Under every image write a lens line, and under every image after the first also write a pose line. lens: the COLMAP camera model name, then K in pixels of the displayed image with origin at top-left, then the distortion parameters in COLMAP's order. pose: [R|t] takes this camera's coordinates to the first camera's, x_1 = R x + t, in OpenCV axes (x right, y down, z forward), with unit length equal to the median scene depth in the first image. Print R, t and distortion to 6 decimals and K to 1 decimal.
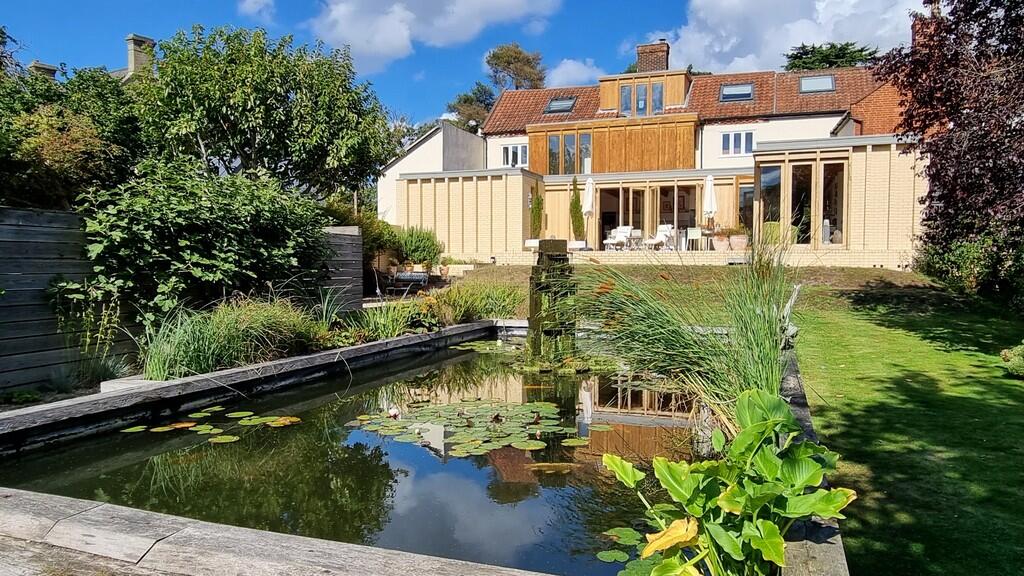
lens RADIAL K [[701.9, 0, 512.0], [0, 701.9, 288.0], [0, 0, 1]] dist [0.004318, -0.000761]
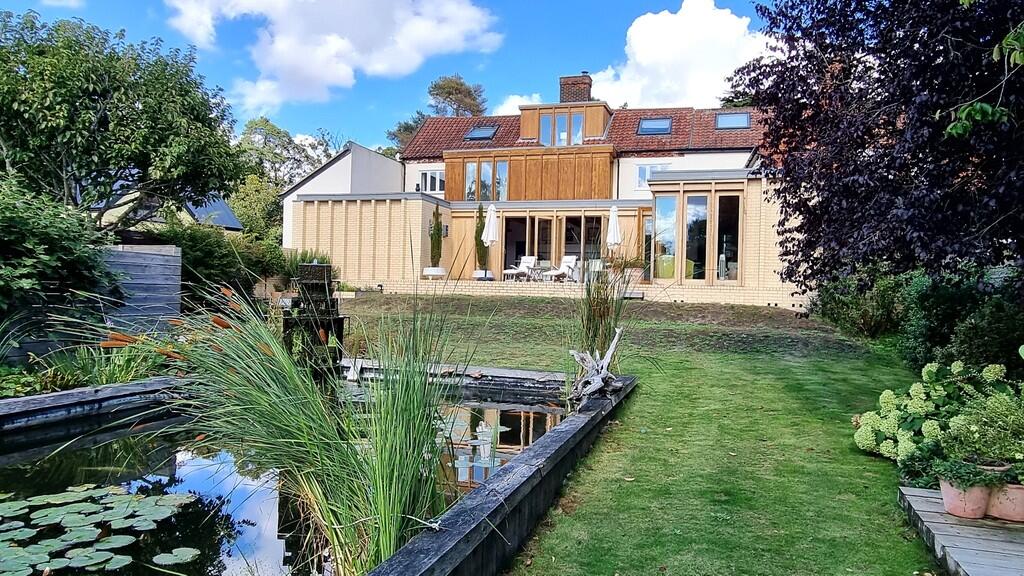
lens RADIAL K [[676.4, 0, 512.0], [0, 676.4, 288.0], [0, 0, 1]] dist [-0.002559, 0.001630]
pose [[0.997961, 0.025552, 0.058487, 0.082550], [-0.023139, 0.998868, -0.041569, -0.005454], [-0.059483, 0.040131, 0.997422, 0.078088]]
